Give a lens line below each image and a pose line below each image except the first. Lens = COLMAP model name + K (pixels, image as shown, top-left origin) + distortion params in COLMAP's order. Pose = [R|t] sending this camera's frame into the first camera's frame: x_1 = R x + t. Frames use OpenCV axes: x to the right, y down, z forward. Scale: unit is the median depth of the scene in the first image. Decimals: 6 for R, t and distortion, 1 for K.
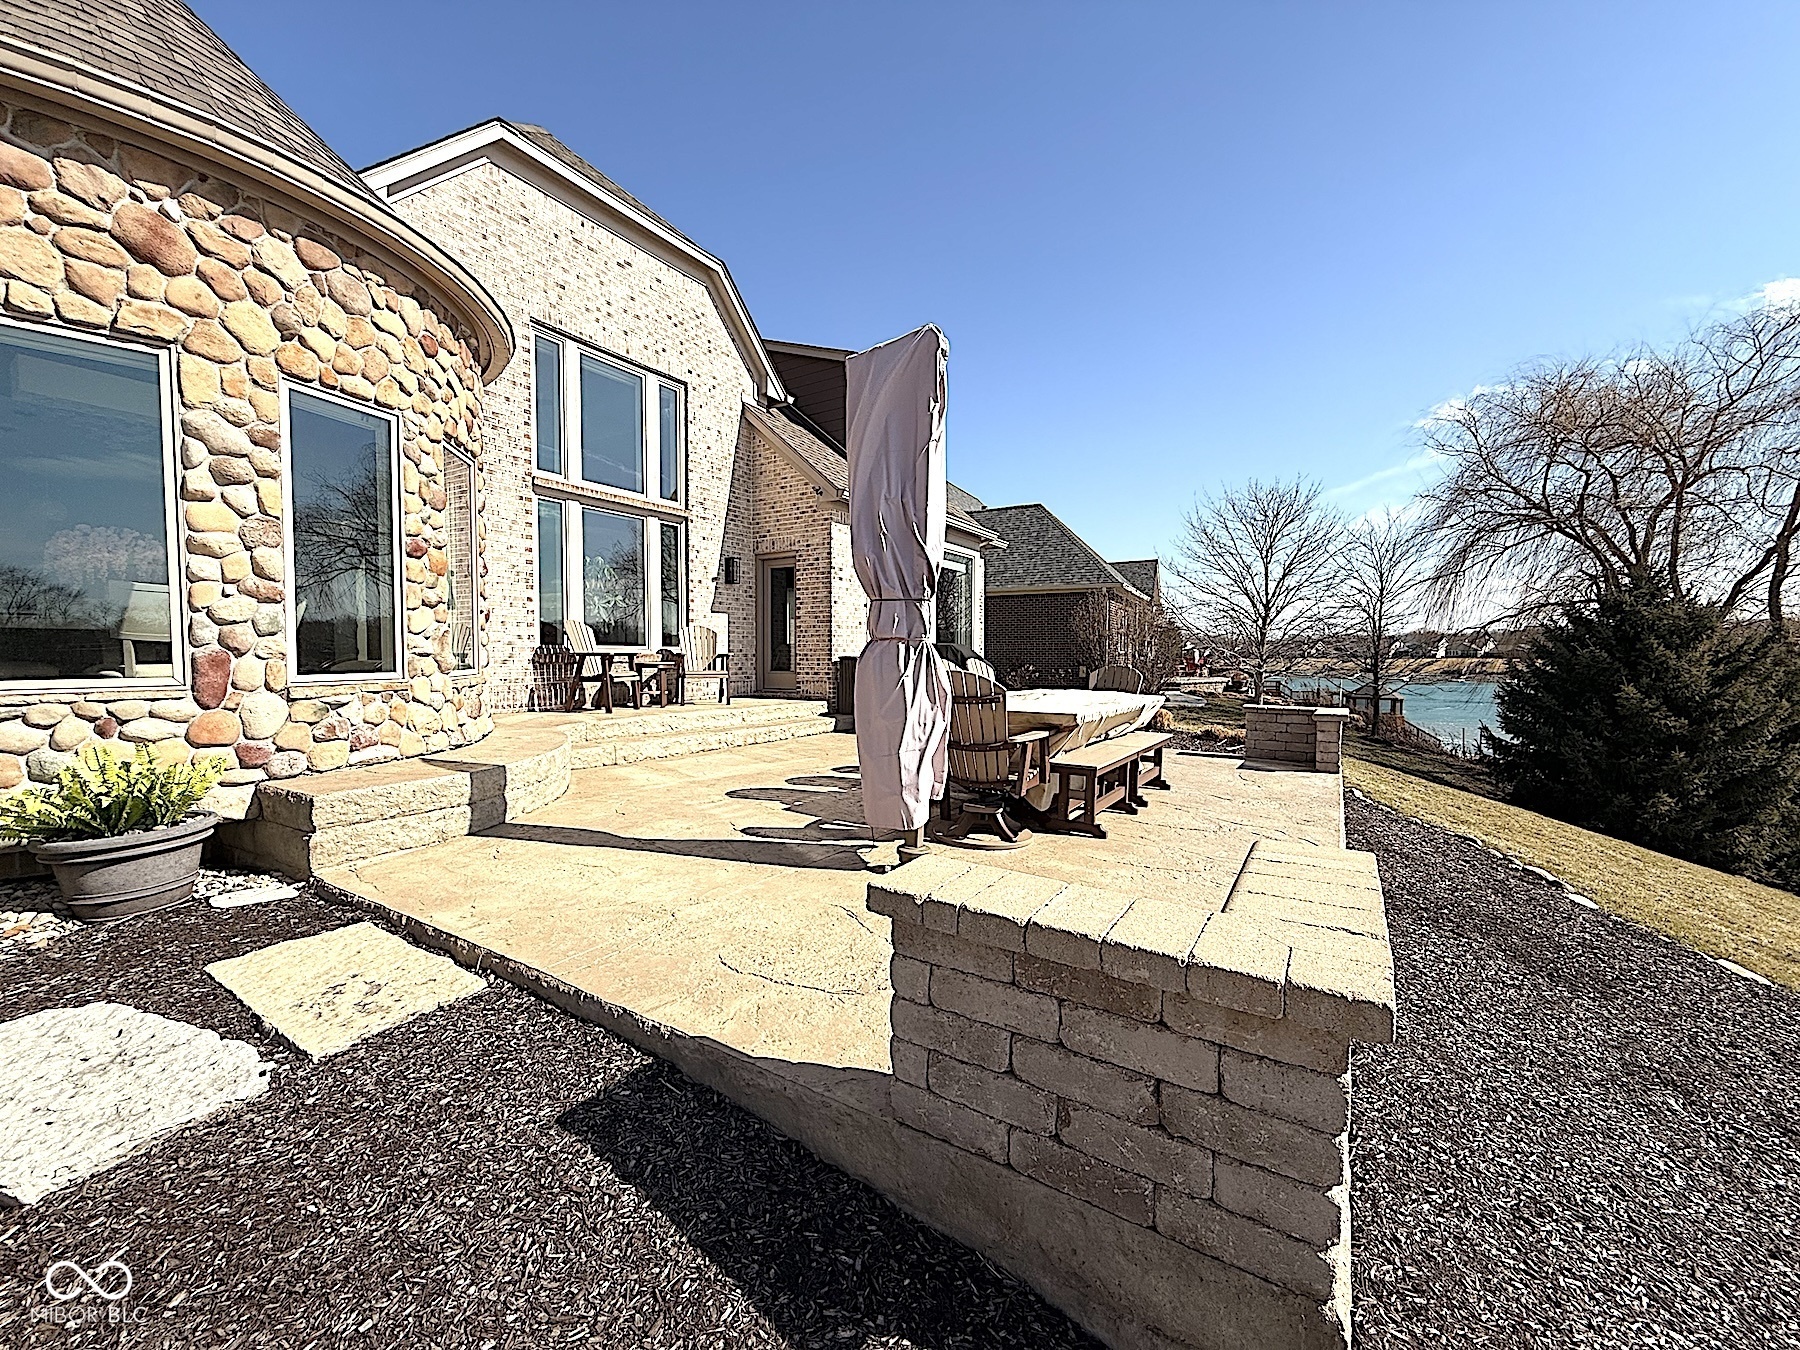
lens RADIAL K [[715.2, 0, 895.0], [0, 715.2, 678.8], [0, 0, 1]] dist [0.000472, -0.000320]
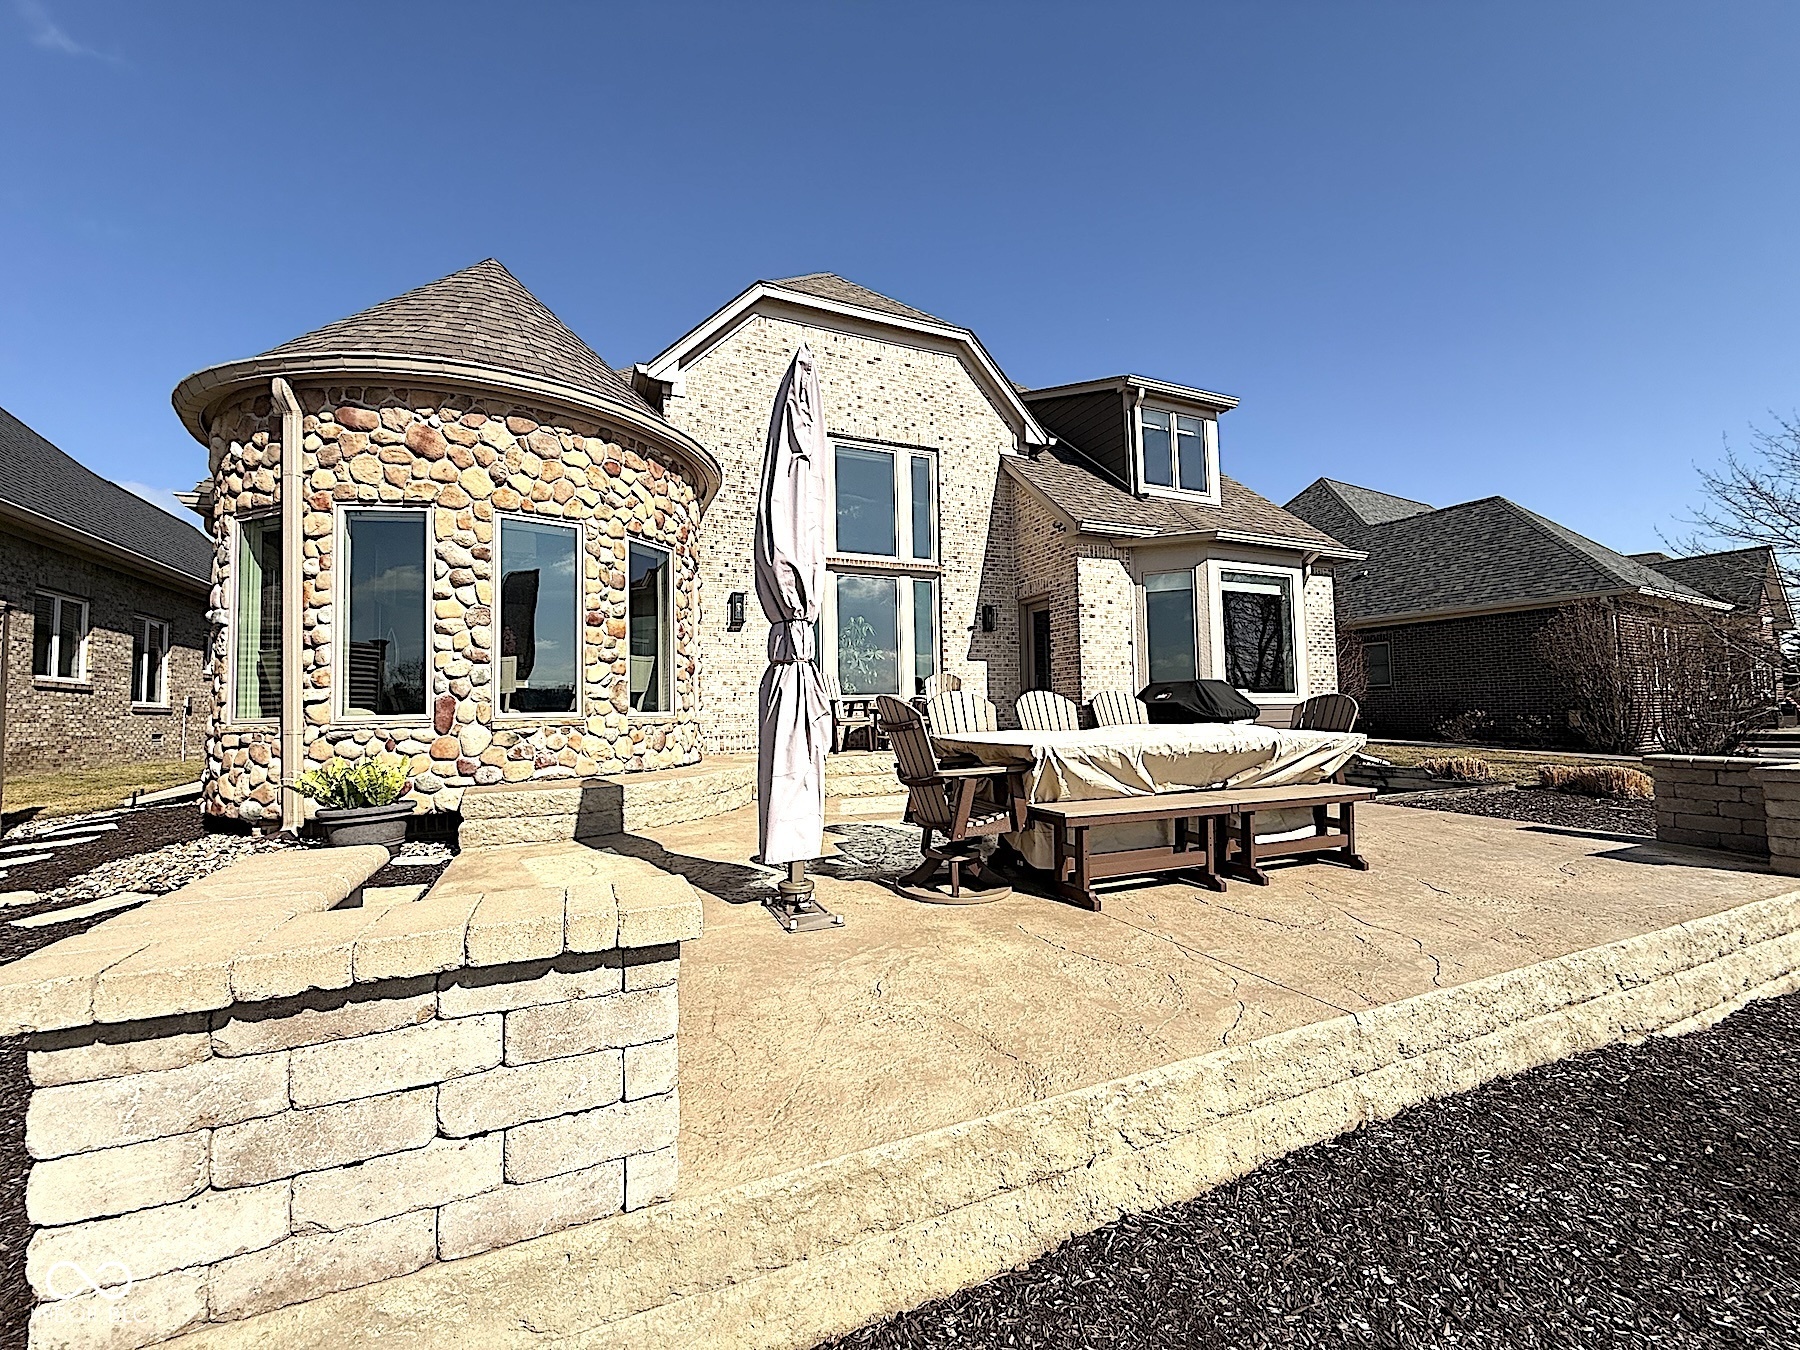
lens RADIAL K [[715.2, 0, 895.0], [0, 715.2, 678.8], [0, 0, 1]] dist [0.000472, -0.000320]
pose [[0.826536, -0.045931, -0.561007, 0.287370], [0.000915, 0.996774, -0.080260, 0.019378], [0.562883, 0.065825, 0.823911, 0.120673]]
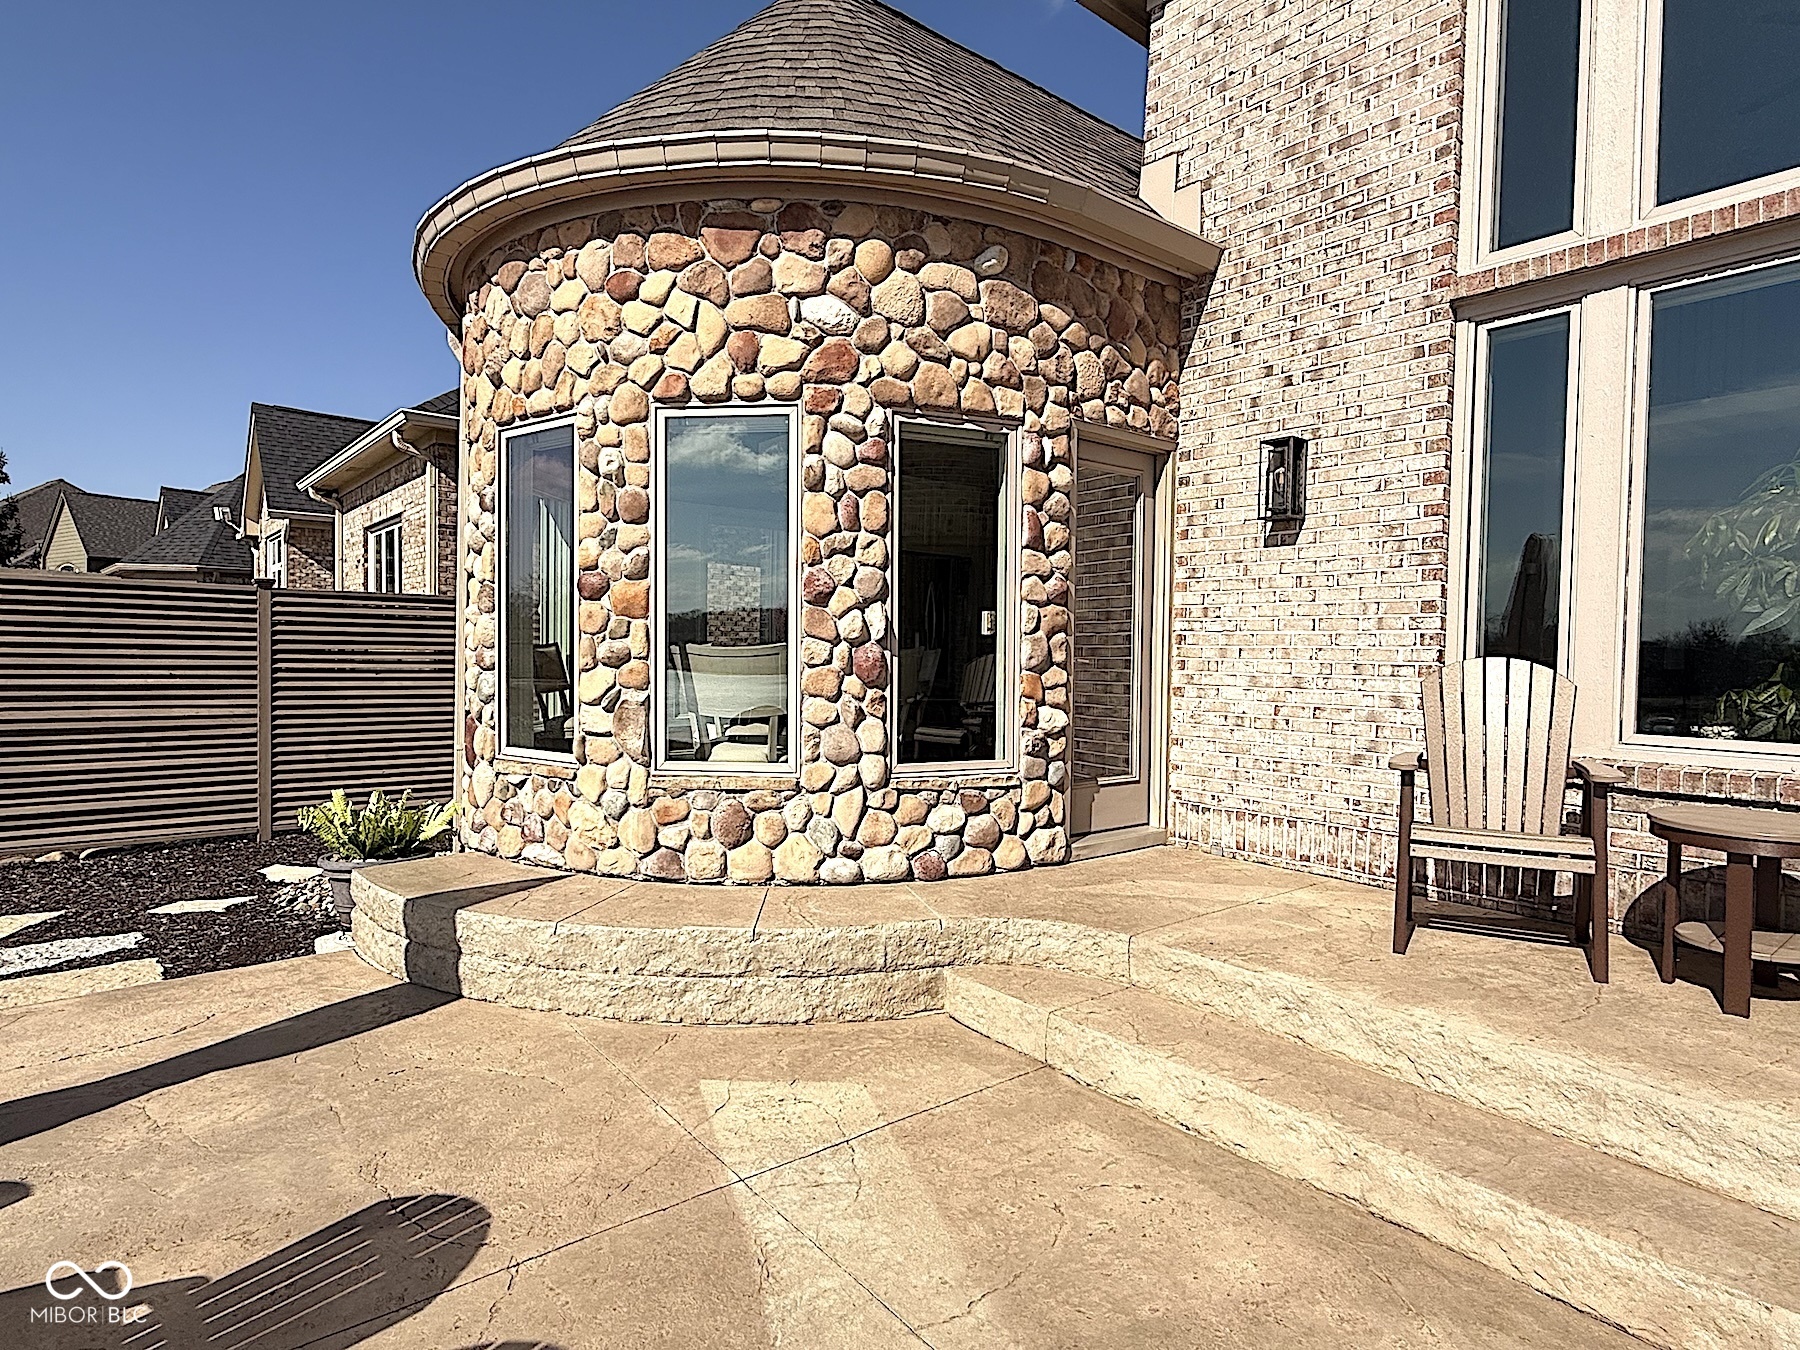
lens RADIAL K [[989.6, 0, 903.0], [0, 989.6, 678.7], [0, 0, 1]] dist [-0.000334, -0.000174]
pose [[-0.339221, 0.019359, -0.940507, 0.087217], [-0.046155, 0.998242, 0.037195, -0.075638], [0.939574, 0.056026, -0.337731, 0.878993]]
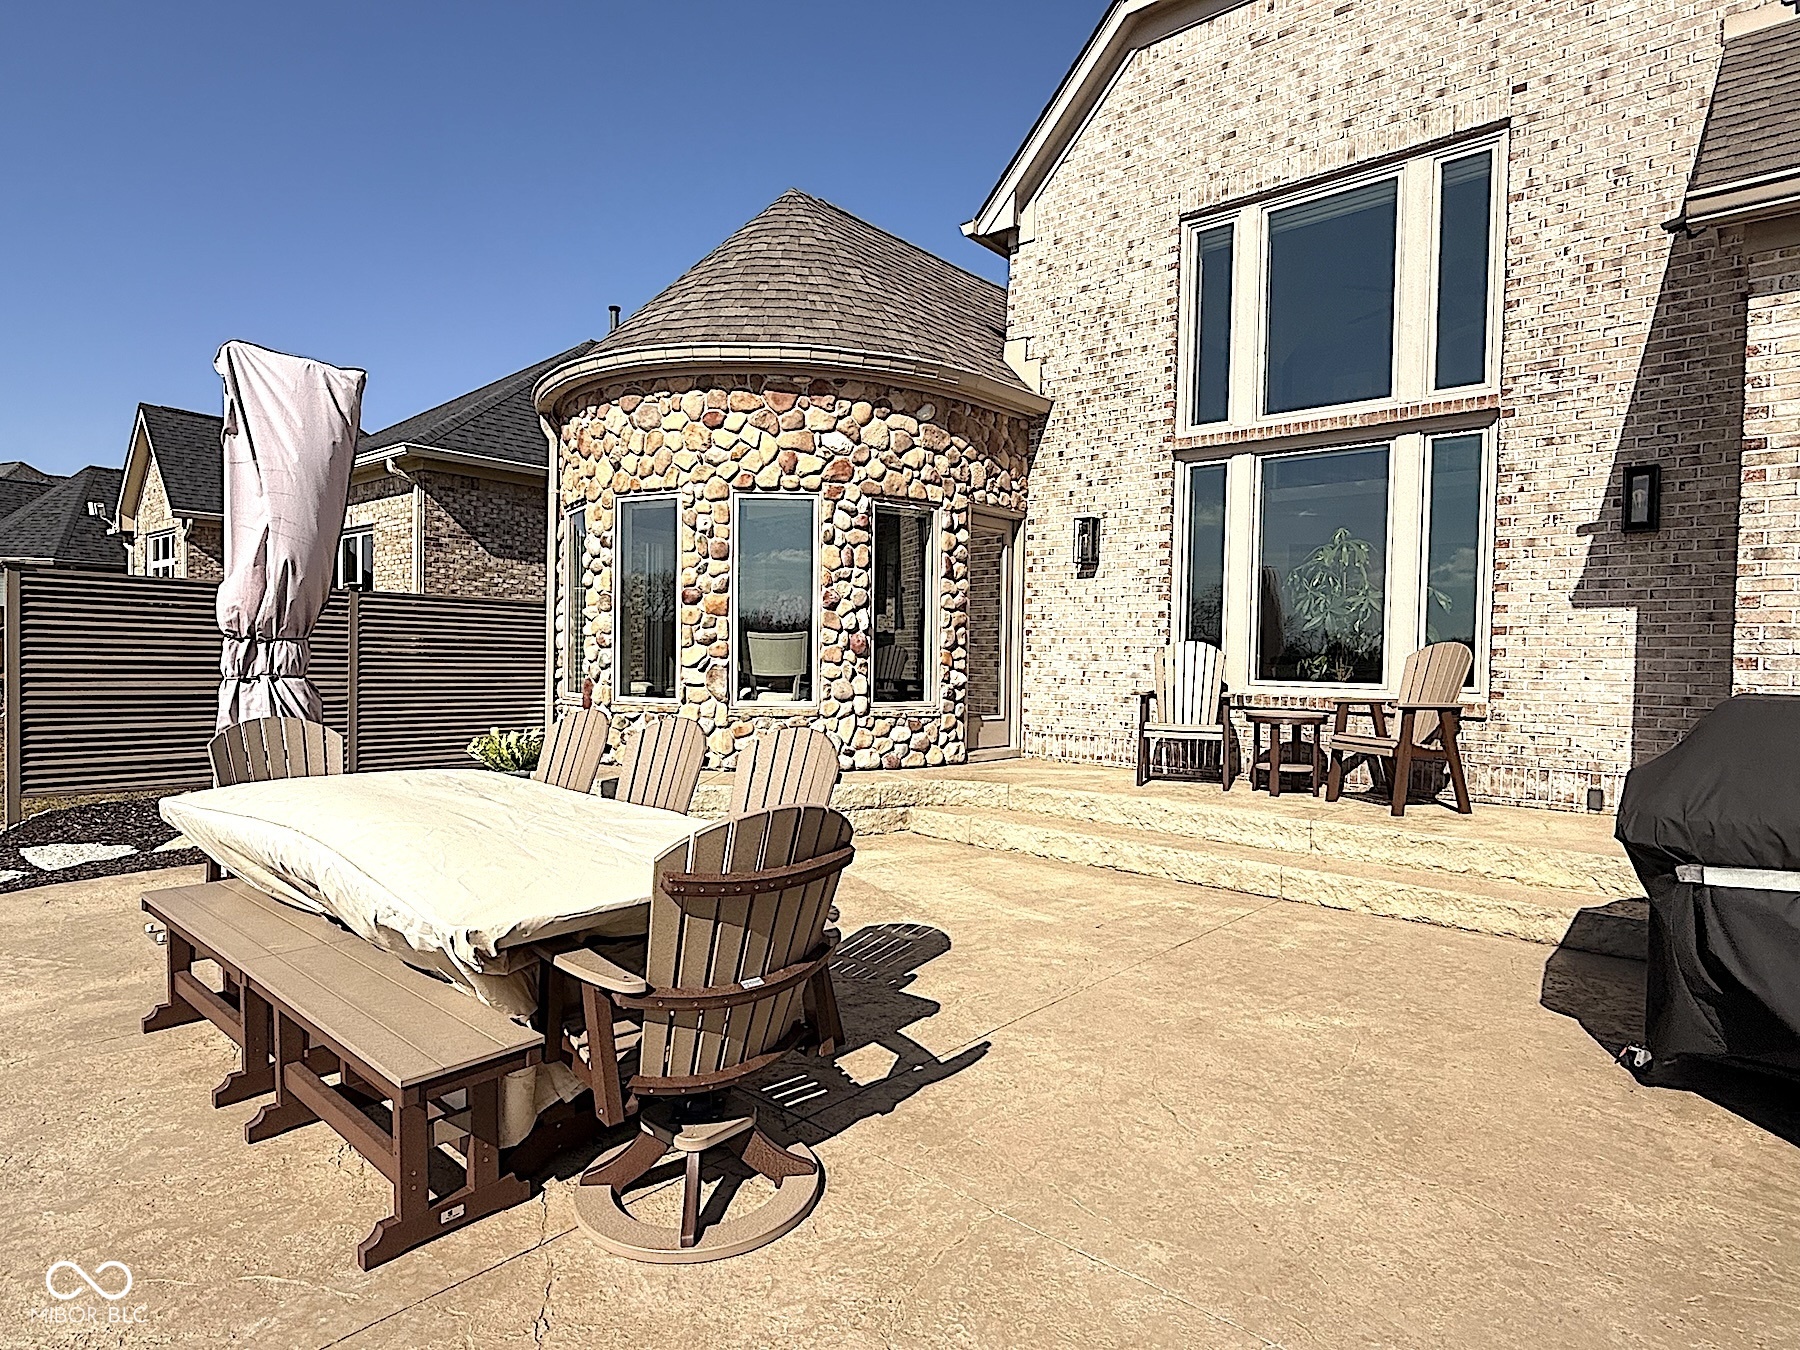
lens RADIAL K [[1012.2, 0, 902.2], [0, 1012.2, 677.4], [0, 0, 1]] dist [-0.000165, -0.001030]
pose [[-0.174001, 0.013390, -0.984654, 0.506810], [-0.051881, 0.998394, 0.022745, -0.055785], [0.983378, 0.055042, -0.173027, 0.886807]]
